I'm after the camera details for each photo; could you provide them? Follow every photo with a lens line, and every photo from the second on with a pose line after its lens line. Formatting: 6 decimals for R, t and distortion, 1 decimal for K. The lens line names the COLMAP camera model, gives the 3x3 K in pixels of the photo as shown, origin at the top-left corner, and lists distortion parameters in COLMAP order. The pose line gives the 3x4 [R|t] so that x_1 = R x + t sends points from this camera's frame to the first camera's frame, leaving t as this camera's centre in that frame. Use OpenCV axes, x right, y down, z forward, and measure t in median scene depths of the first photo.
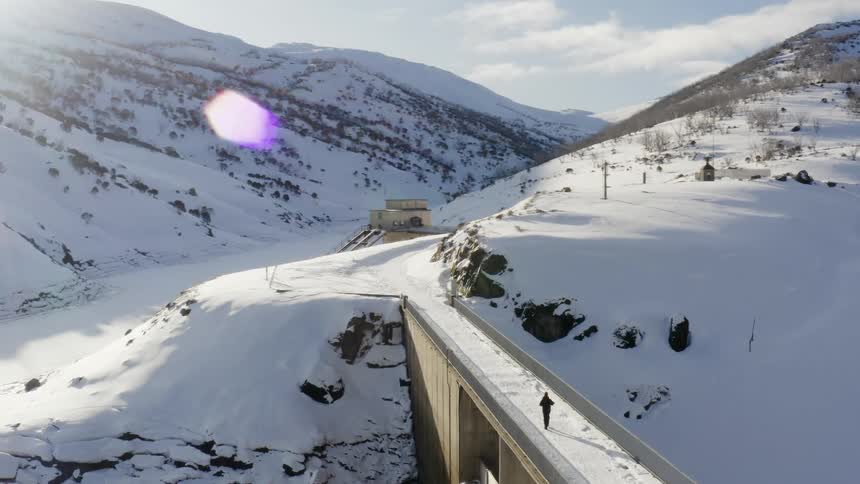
lens RADIAL K [[957.5, 0, 435.1], [0, 957.5, 242.3], [0, 0, 1]] dist [-0.192103, 0.000000]
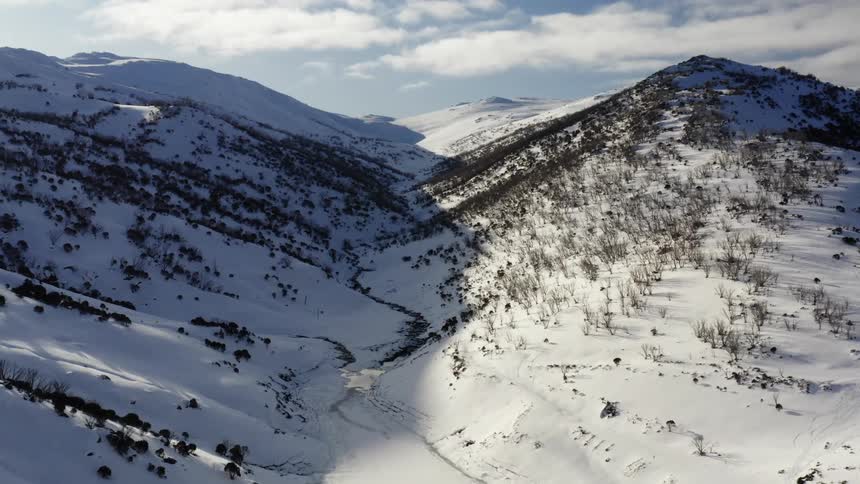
lens RADIAL K [[957.5, 0, 427.5], [0, 957.5, 240.6], [0, 0, 1]] dist [-0.192103, 0.000000]
pose [[0.973449, -0.019973, 0.228031, -0.091821], [0.016376, 0.999710, 0.017657, -0.078915], [-0.228318, -0.013454, 0.973494, 0.056403]]
